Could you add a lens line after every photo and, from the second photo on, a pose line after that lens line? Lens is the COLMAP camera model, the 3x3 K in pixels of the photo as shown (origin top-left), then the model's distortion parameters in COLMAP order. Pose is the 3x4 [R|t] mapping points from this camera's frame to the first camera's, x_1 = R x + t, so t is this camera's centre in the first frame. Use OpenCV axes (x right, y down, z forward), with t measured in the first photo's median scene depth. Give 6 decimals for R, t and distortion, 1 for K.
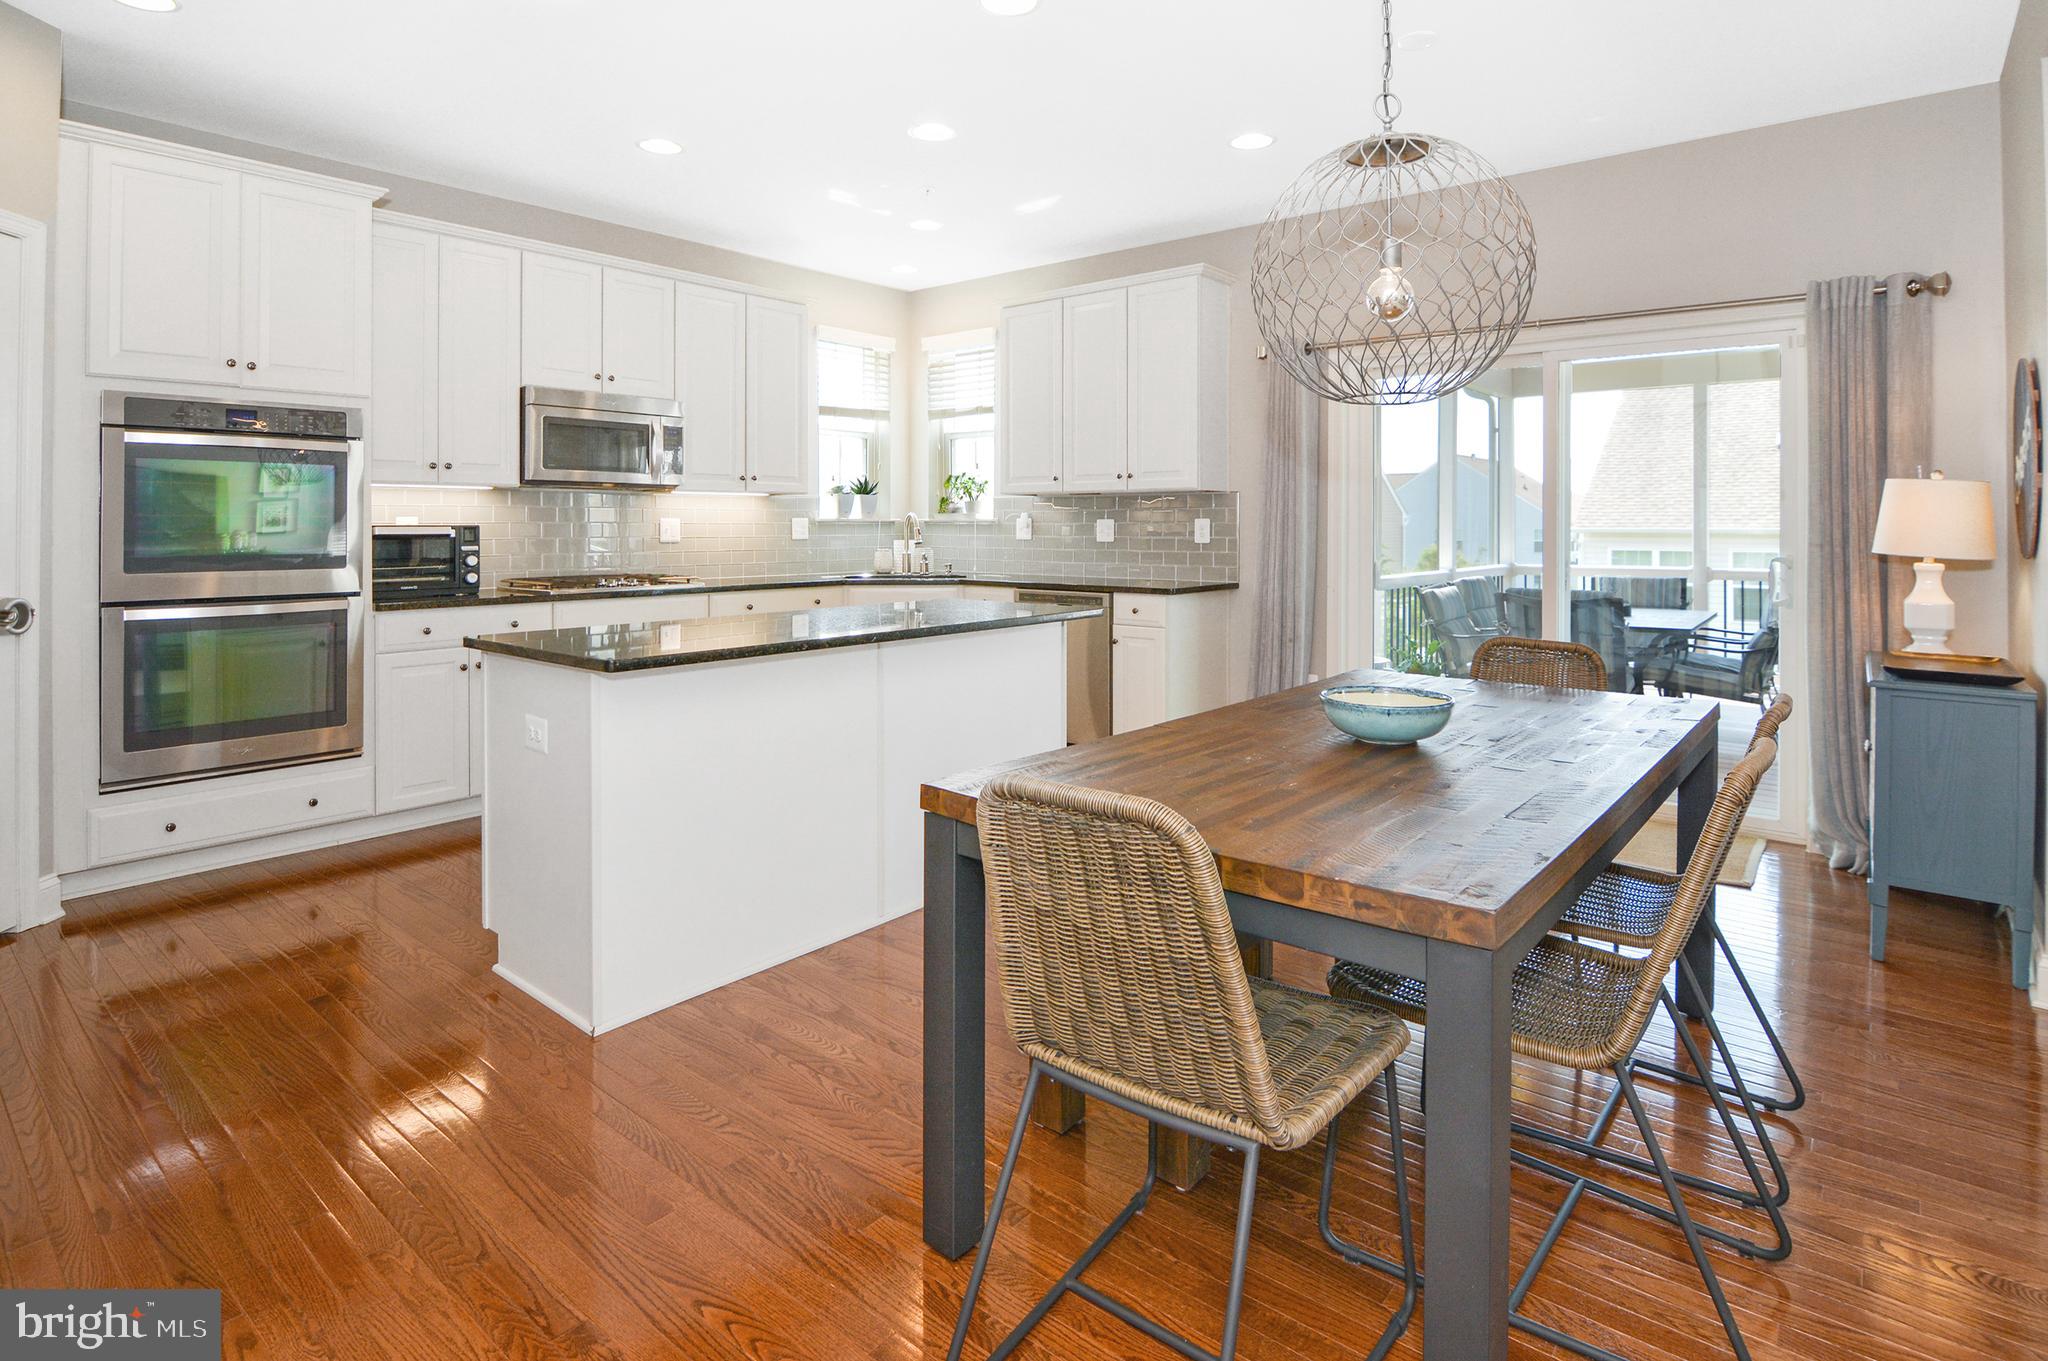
lens RADIAL K [[1030.7, 0, 1005.9], [0, 1030.7, 529.2], [0, 0, 1]] dist [0.001831, -0.011360]
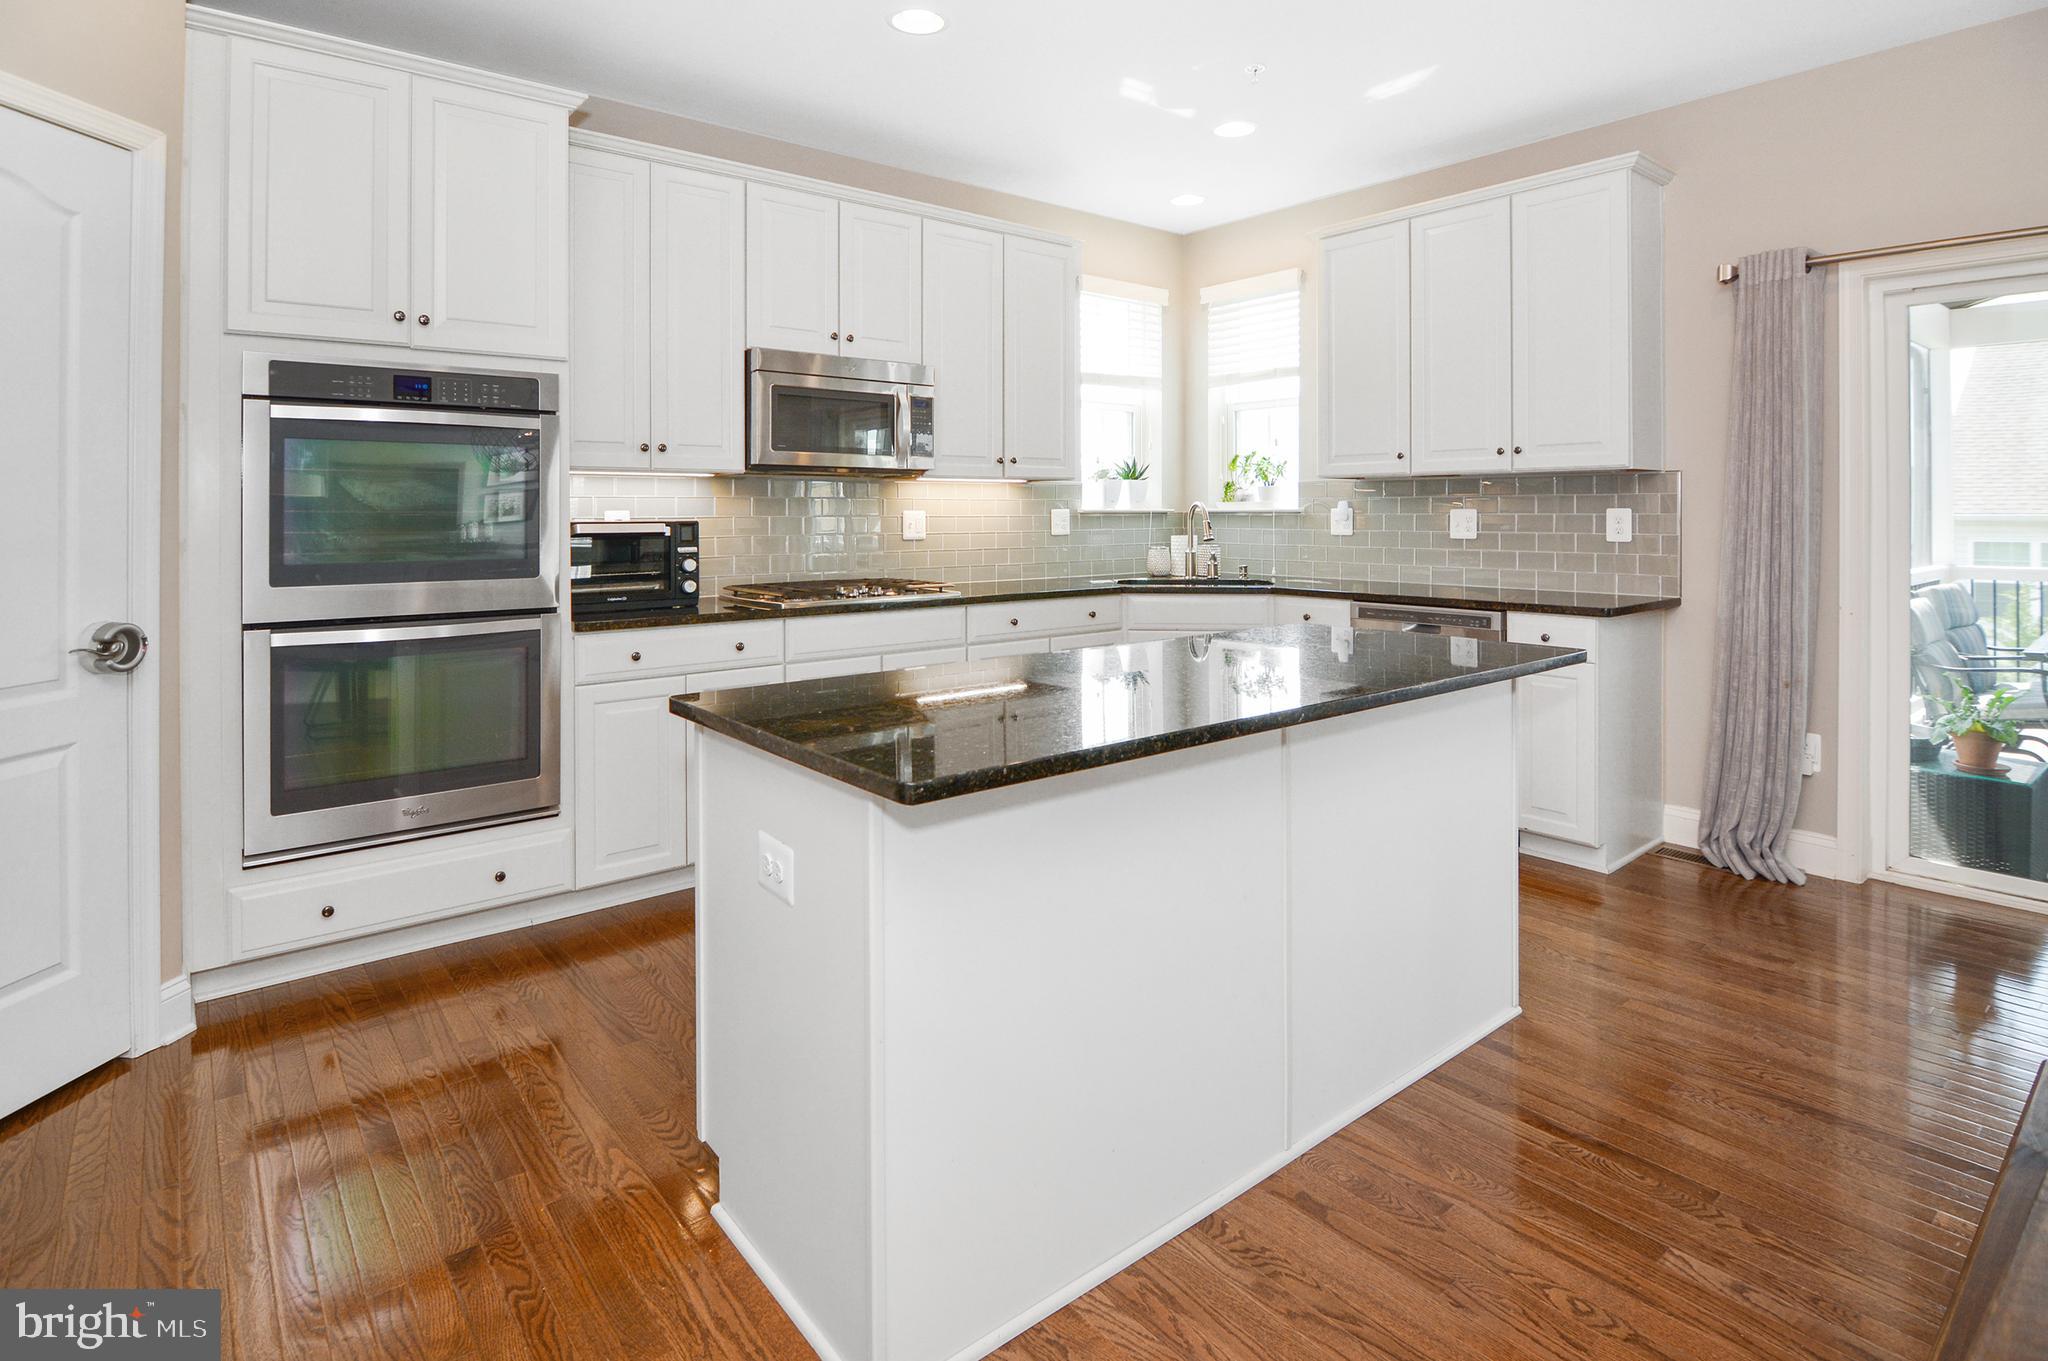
lens RADIAL K [[1030.7, 0, 1010.0], [0, 1030.7, 523.2], [0, 0, 1]] dist [0.001831, -0.011360]
pose [[0.982799, -0.001068, -0.184676, -0.110114], [0.002311, 0.999976, 0.006512, -0.006130], [0.184665, -0.006827, 0.982778, 0.227397]]
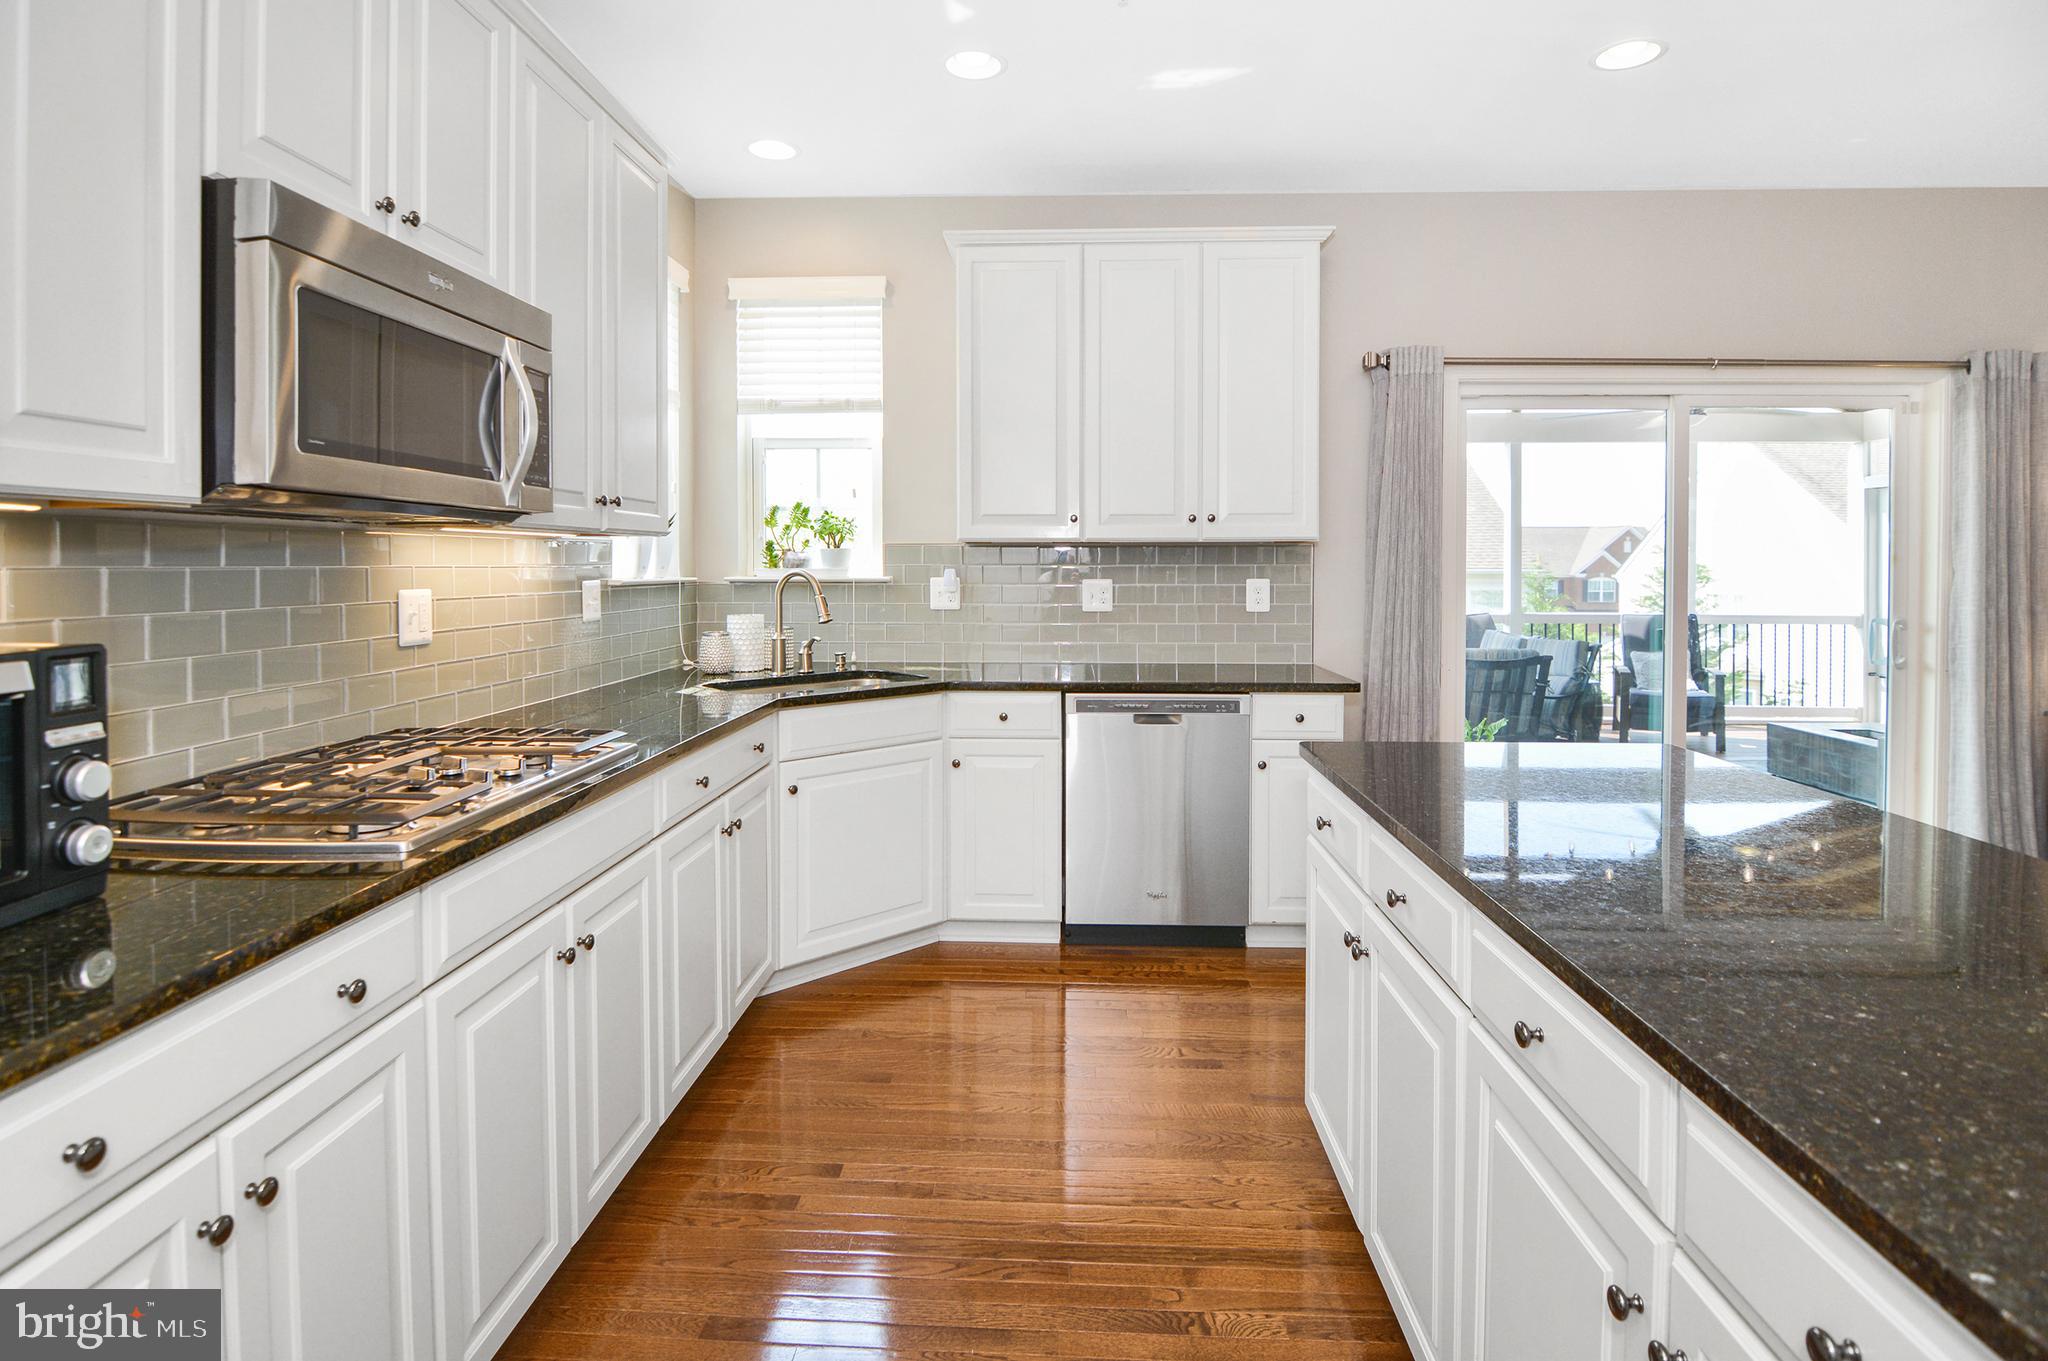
lens RADIAL K [[1030.7, 0, 1014.7], [0, 1030.7, 583.1], [0, 0, 1]] dist [0.001831, -0.011360]
pose [[0.795519, -0.012101, 0.605807, -0.439208], [0.003460, 0.999875, 0.015428, -0.021373], [-0.605918, -0.010177, 0.795462, 0.579388]]
